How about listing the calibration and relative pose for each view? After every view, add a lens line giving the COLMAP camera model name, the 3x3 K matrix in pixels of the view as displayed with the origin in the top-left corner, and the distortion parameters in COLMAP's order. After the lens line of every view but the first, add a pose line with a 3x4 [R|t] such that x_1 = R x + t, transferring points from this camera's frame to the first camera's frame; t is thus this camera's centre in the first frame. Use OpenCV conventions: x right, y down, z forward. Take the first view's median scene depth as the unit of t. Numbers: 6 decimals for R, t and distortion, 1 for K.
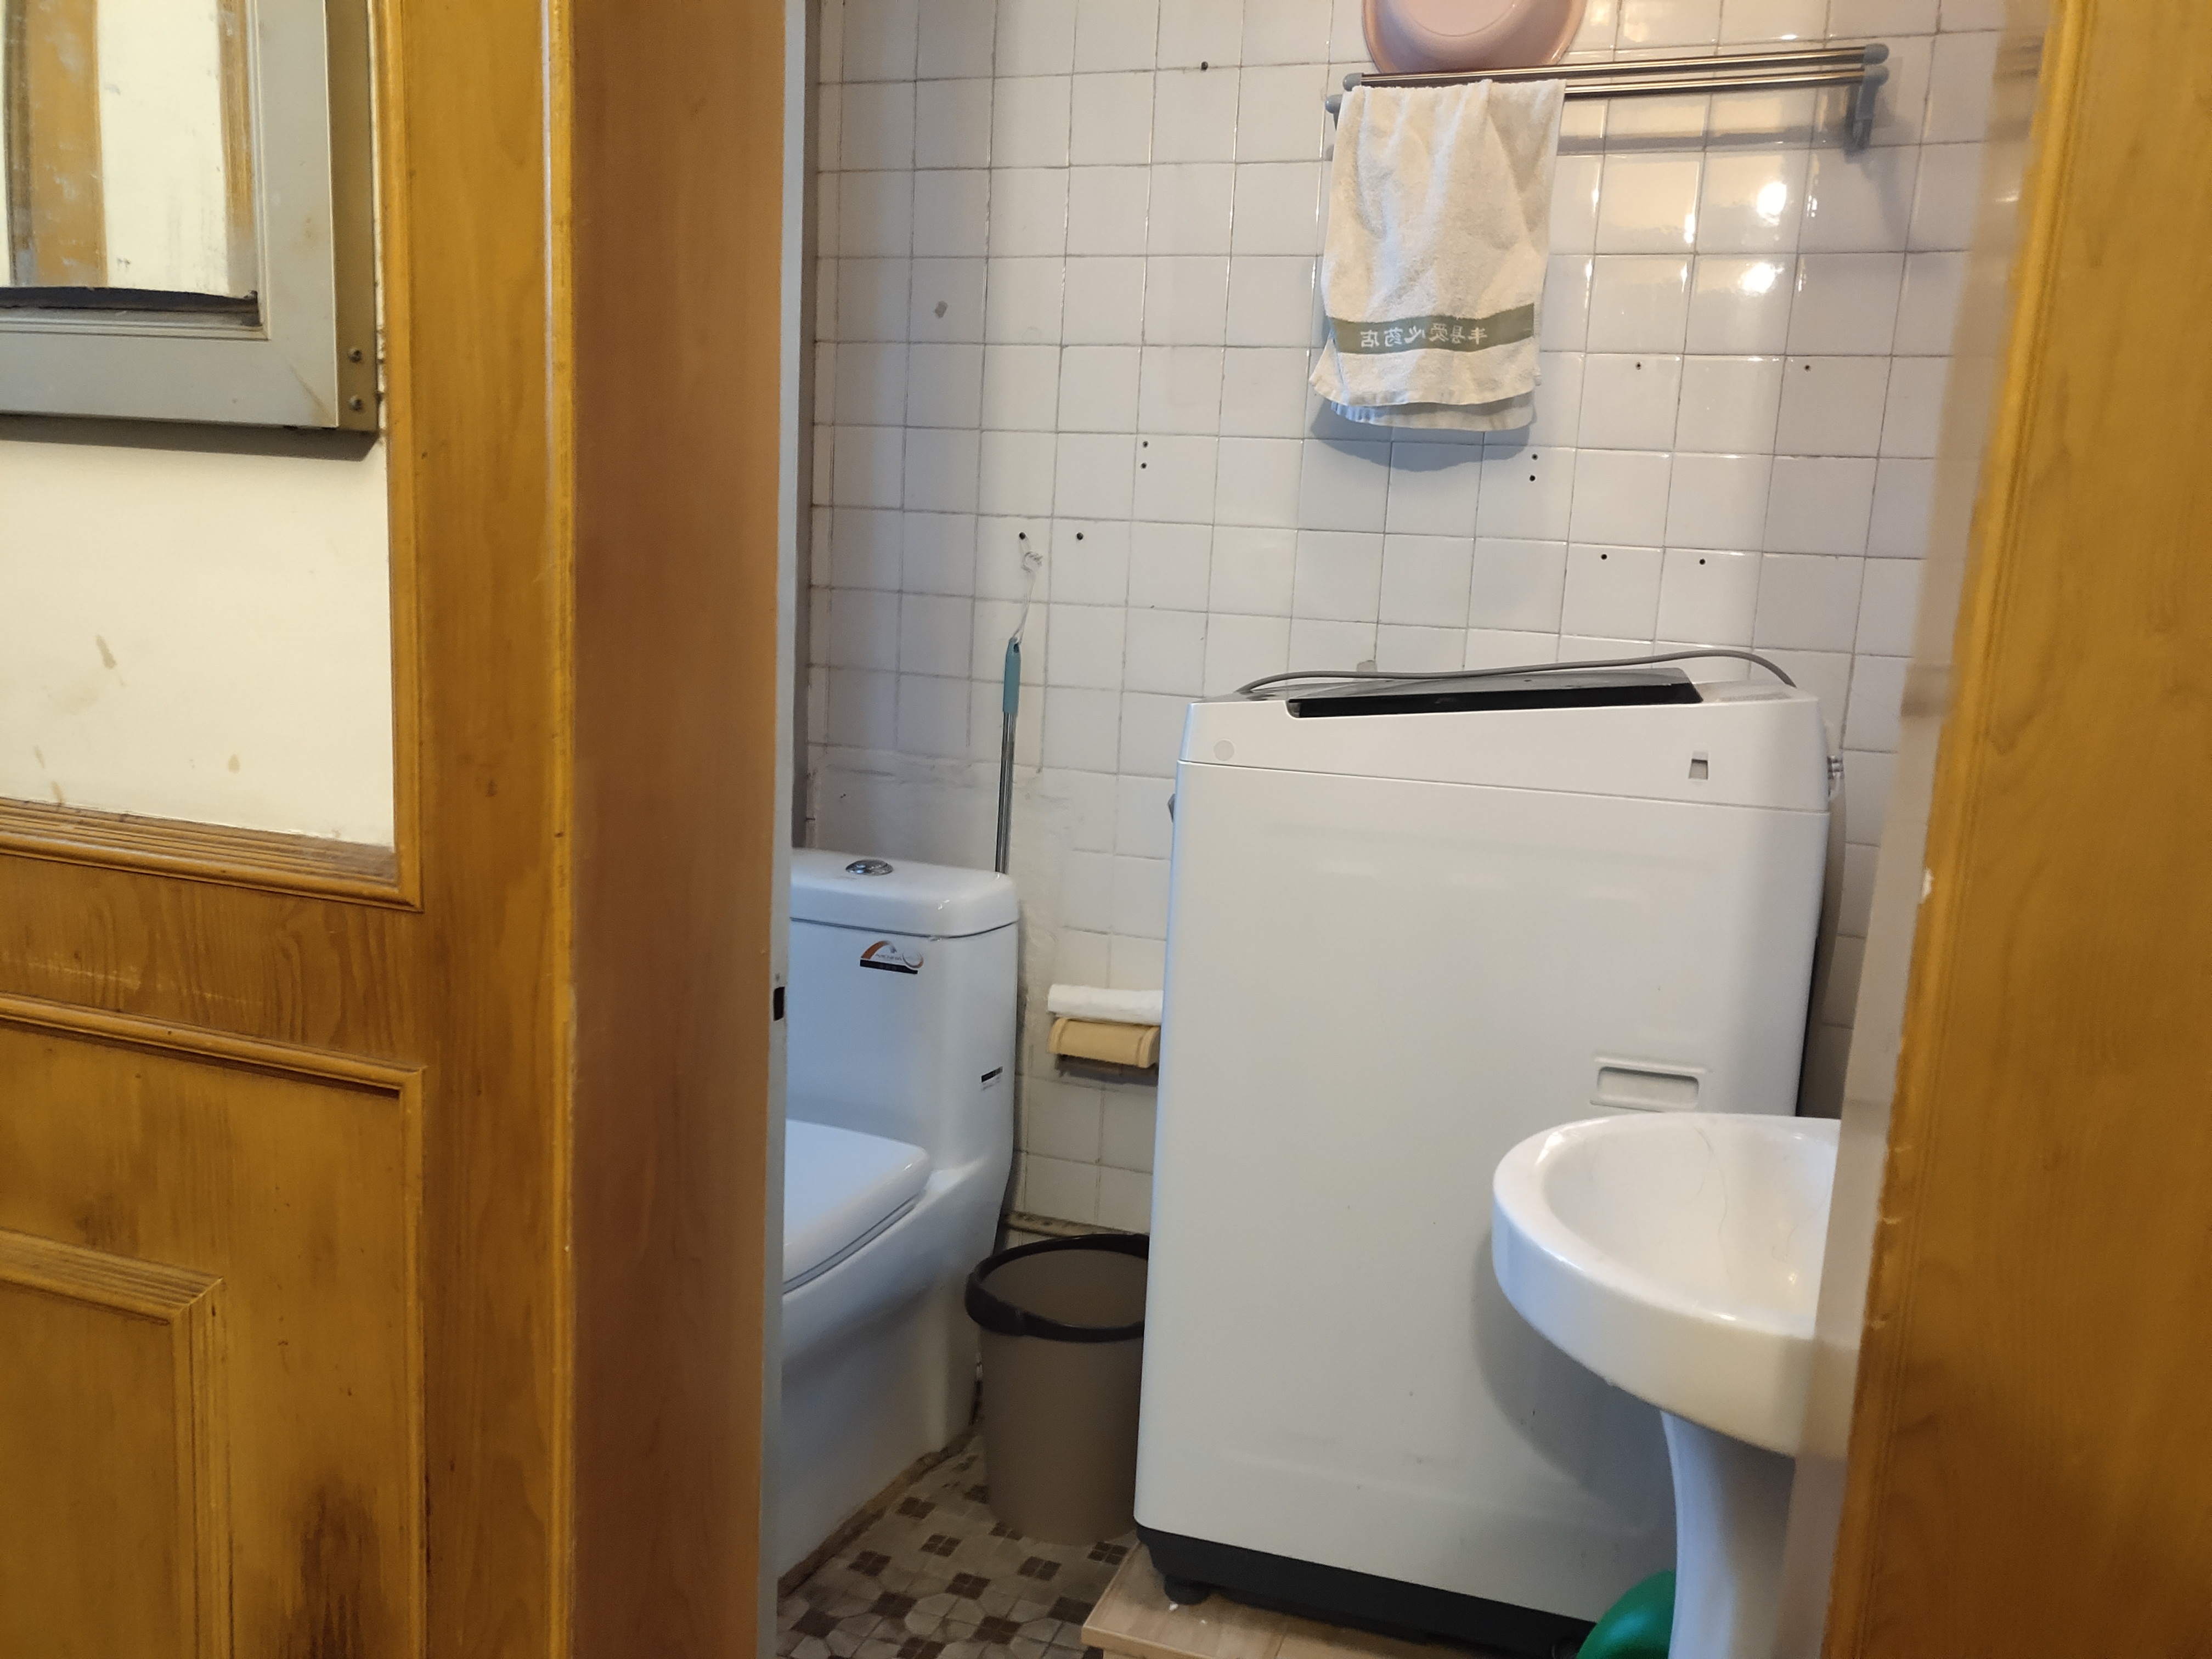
lens RADIAL K [[1708.1, 0, 1110.7], [0, 1708.1, 864.5], [0, 0, 1]] dist [0.035985, 0.003251]
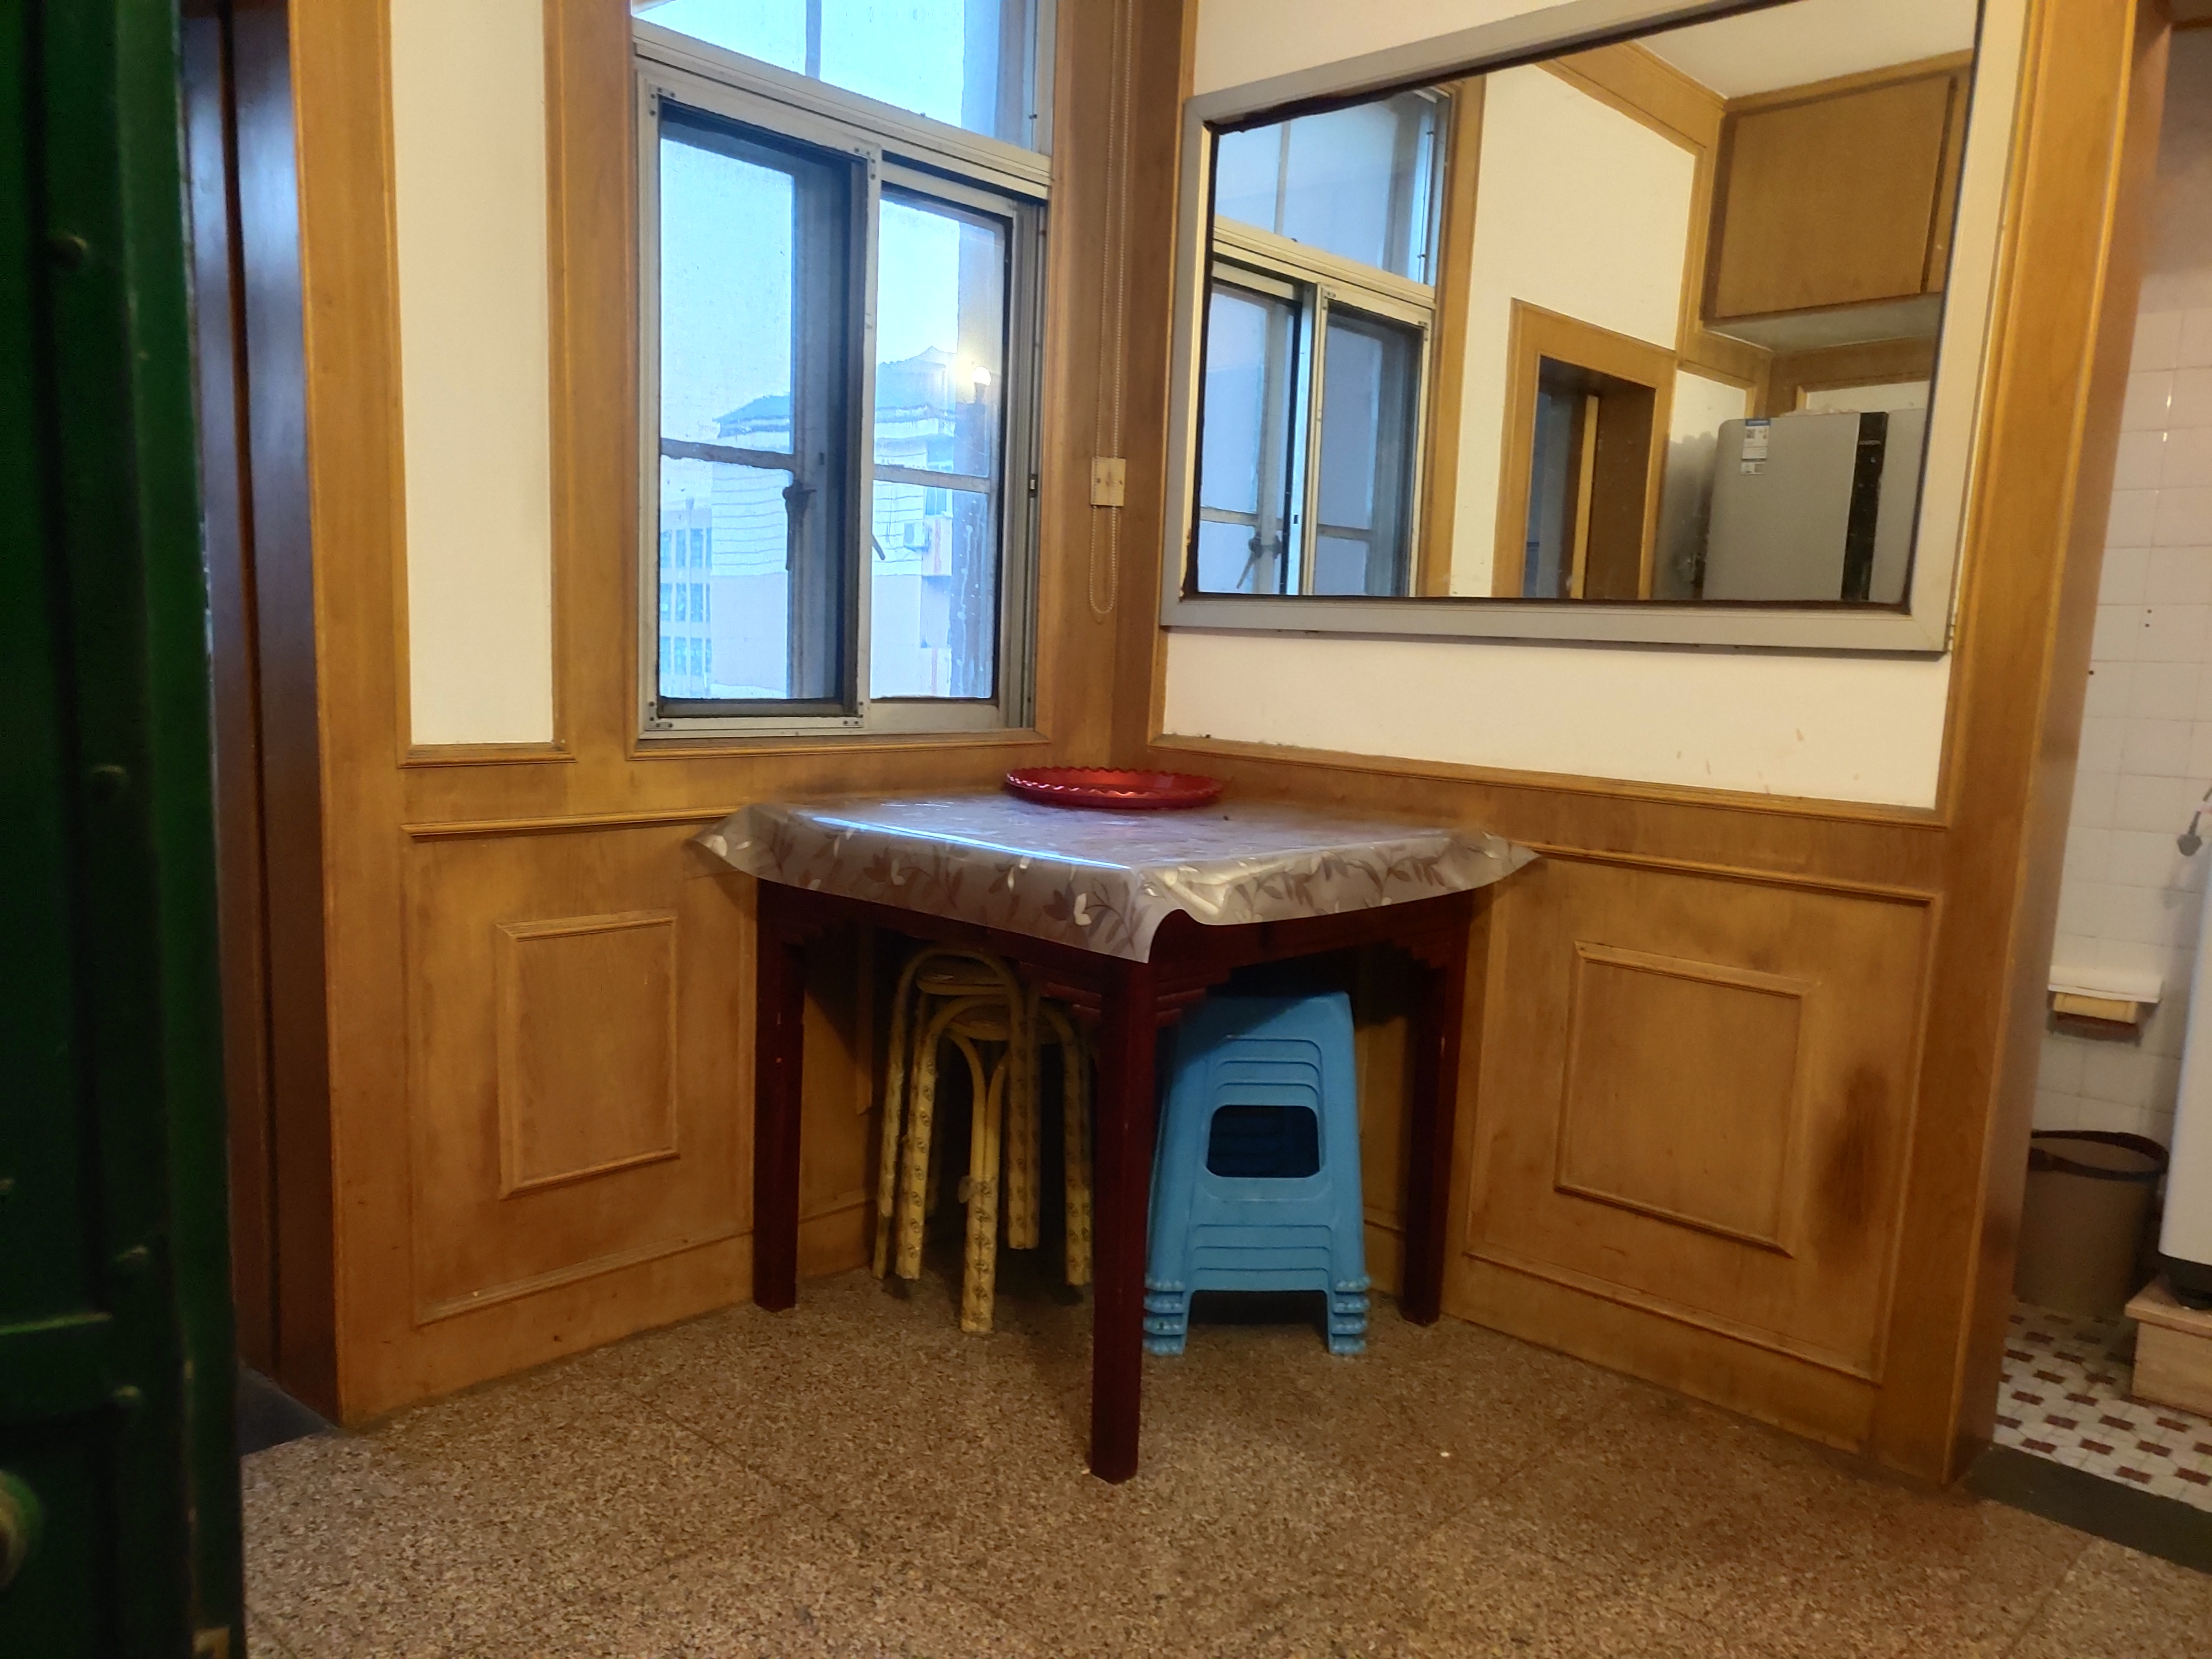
lens RADIAL K [[1677.0, 0, 1111.3], [0, 1677.0, 902.2], [0, 0, 1]] dist [-0.012107, 0.078788]
pose [[0.915046, 0.043231, -0.401025, -0.495546], [-0.061187, 0.997611, -0.032072, 0.270705], [0.398680, 0.053885, 0.915505, -1.697744]]
